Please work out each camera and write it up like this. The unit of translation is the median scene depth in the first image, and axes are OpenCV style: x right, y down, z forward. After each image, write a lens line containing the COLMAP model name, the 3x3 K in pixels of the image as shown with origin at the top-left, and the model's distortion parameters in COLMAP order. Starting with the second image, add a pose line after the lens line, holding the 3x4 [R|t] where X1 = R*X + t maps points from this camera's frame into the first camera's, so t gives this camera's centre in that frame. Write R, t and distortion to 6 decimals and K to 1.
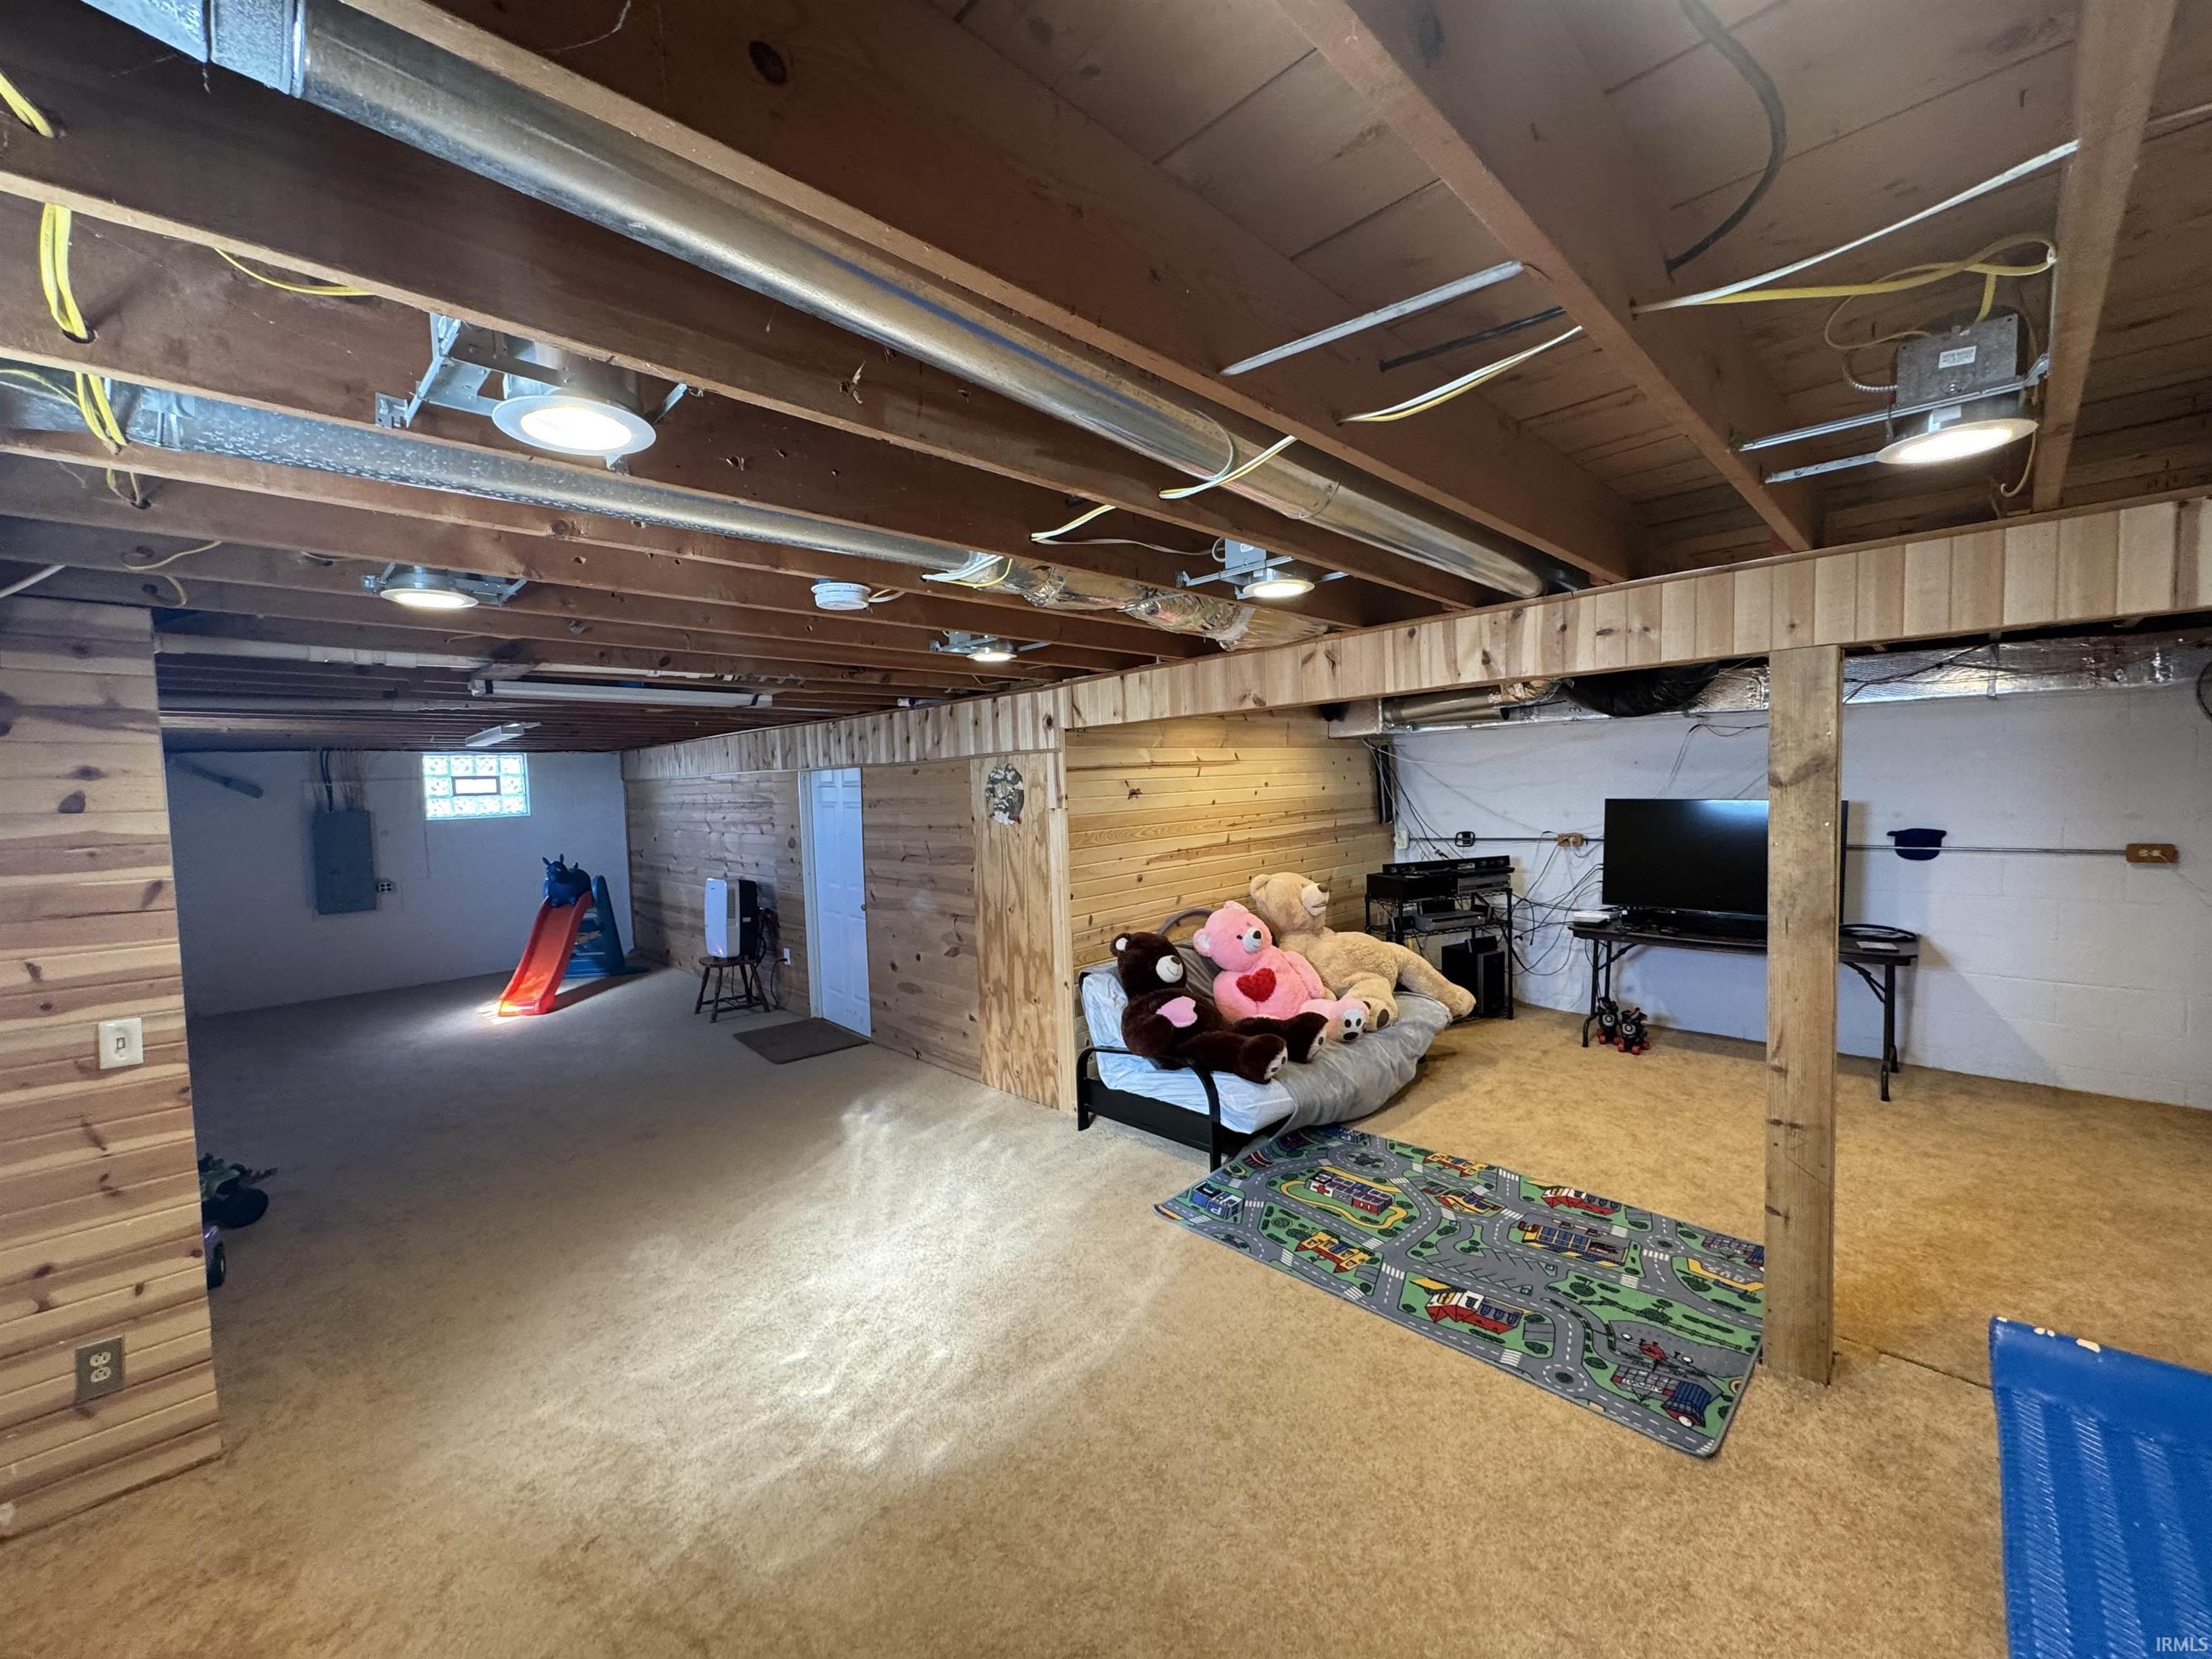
lens RADIAL K [[880.4, 0, 1101.4], [0, 880.4, 829.4], [0, 0, 1]] dist [-0.002446, 0.000738]
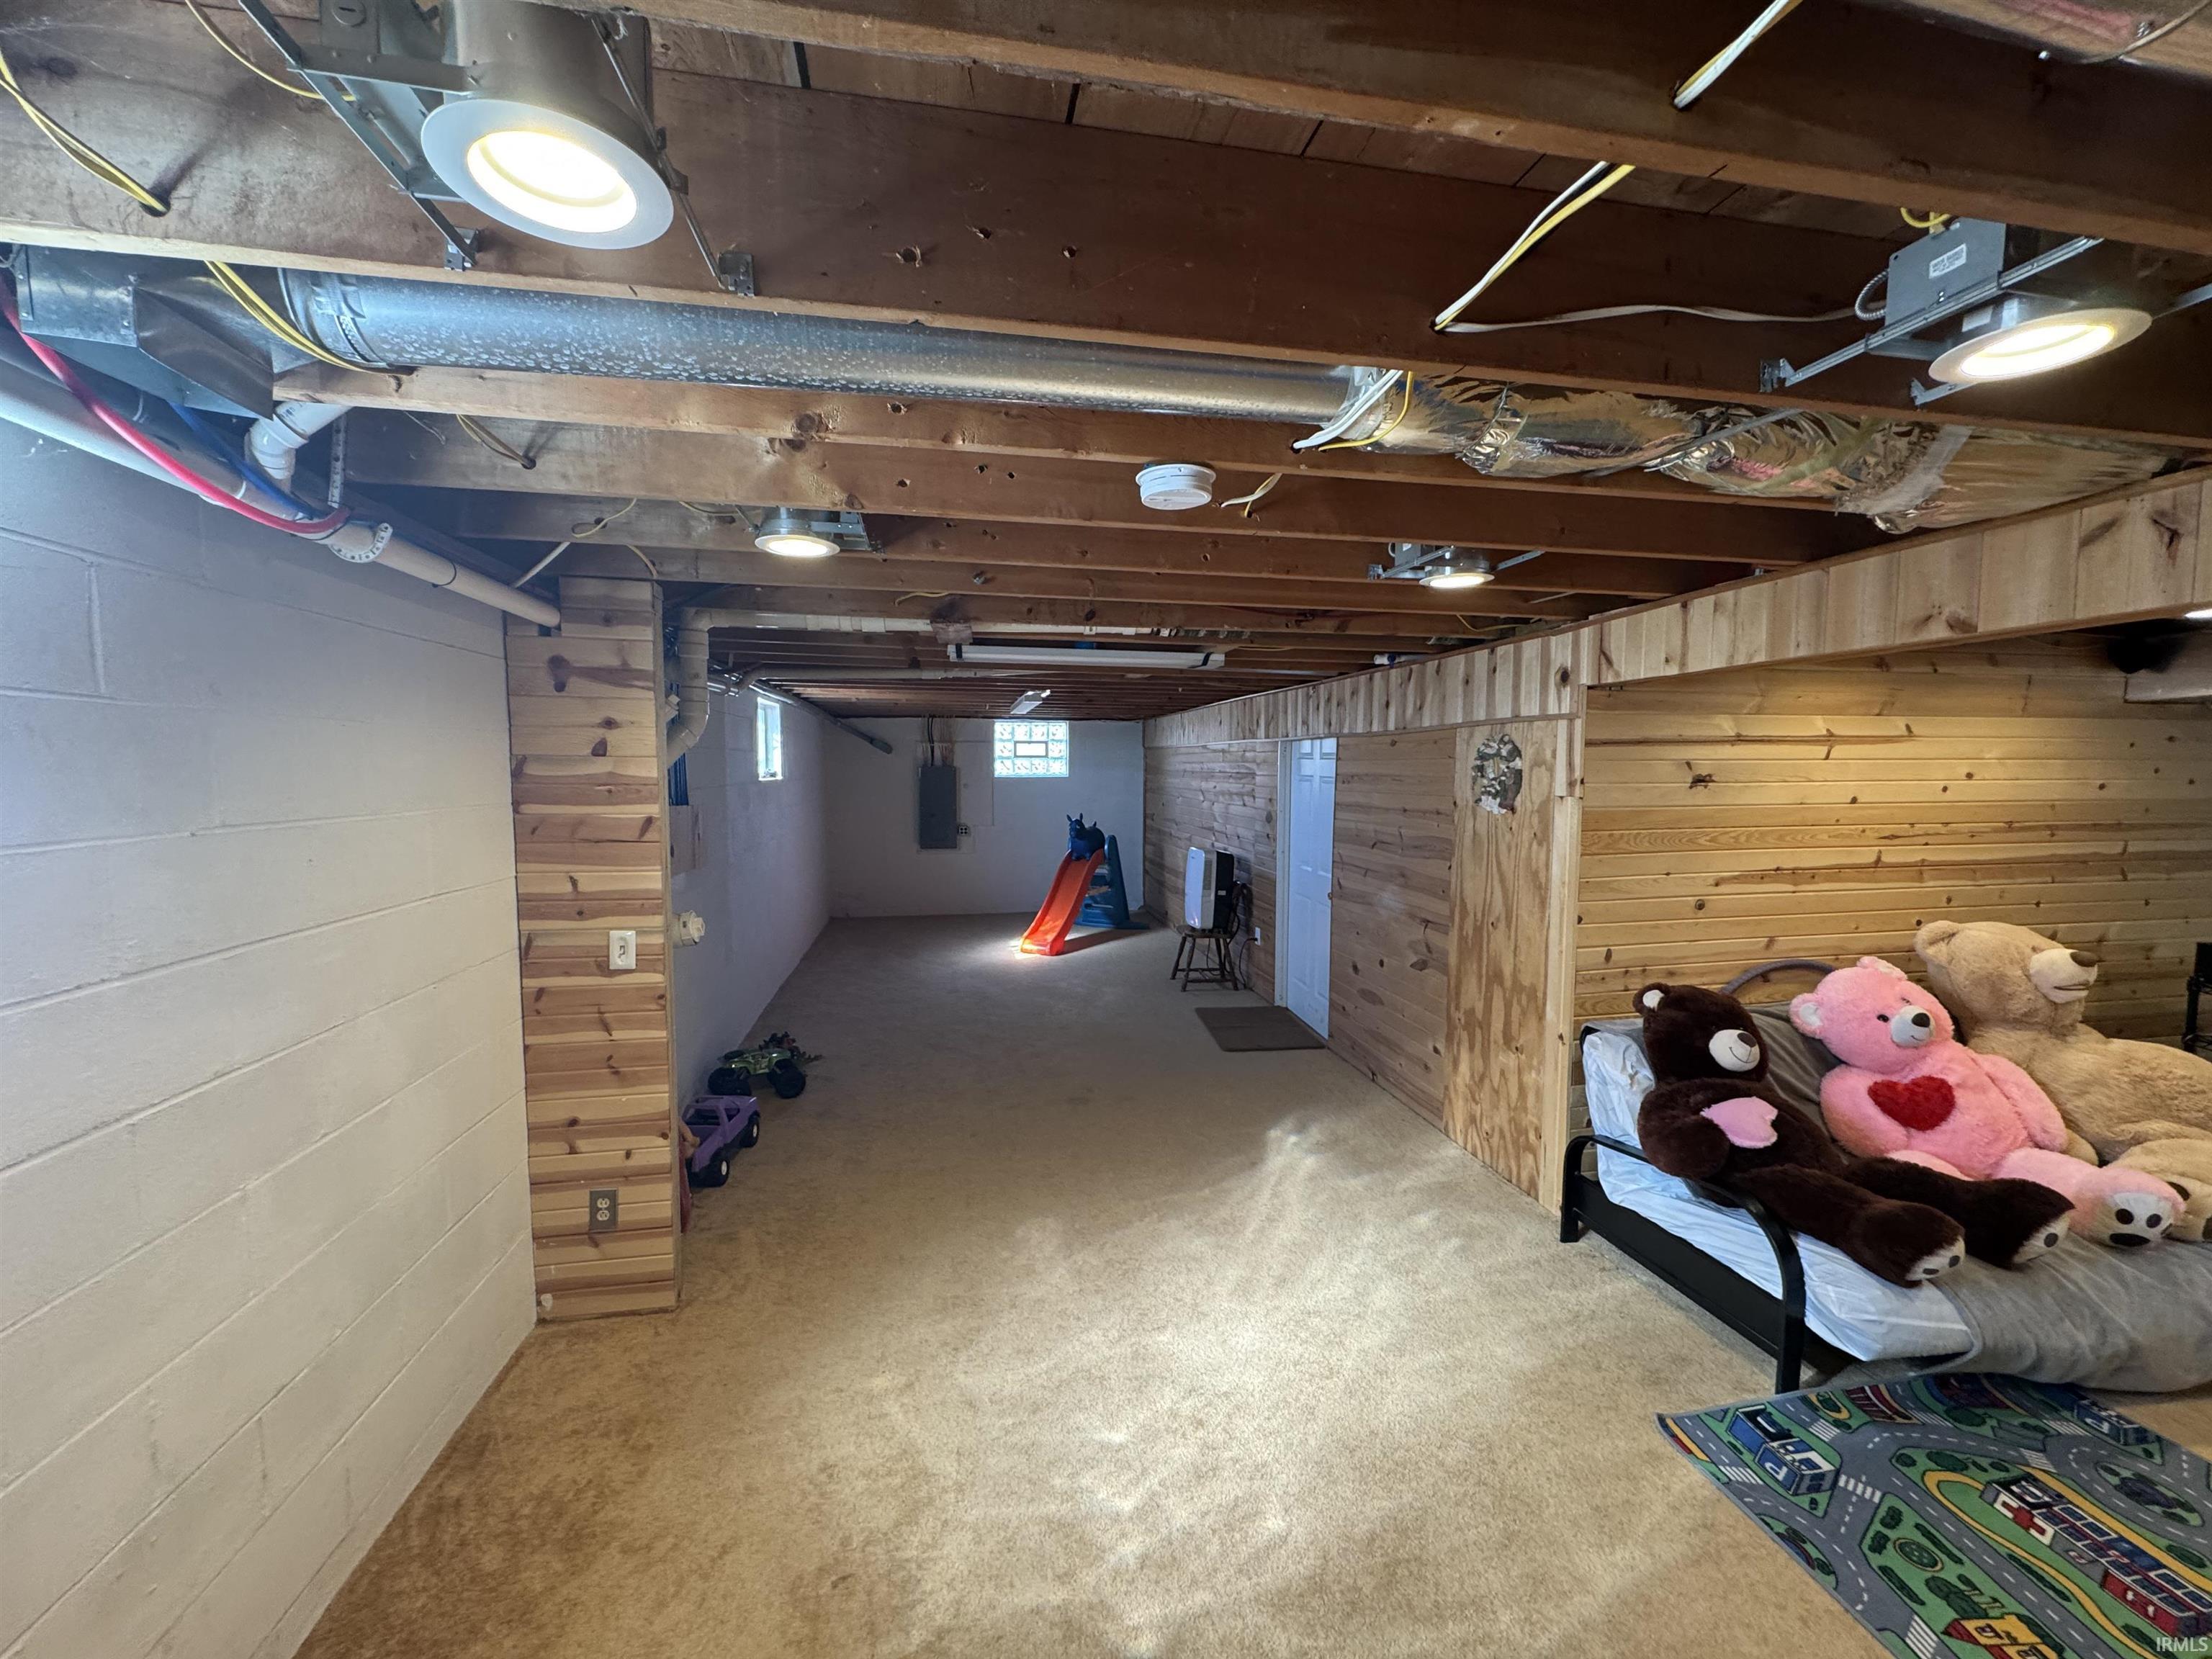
lens RADIAL K [[880.4, 0, 1101.4], [0, 880.4, 829.4], [0, 0, 1]] dist [-0.002446, 0.000738]
pose [[0.826121, 0.075679, -0.558387, 0.040285], [-0.059782, 0.997119, 0.046696, -0.007864], [0.560312, -0.005195, 0.828265, 0.188152]]
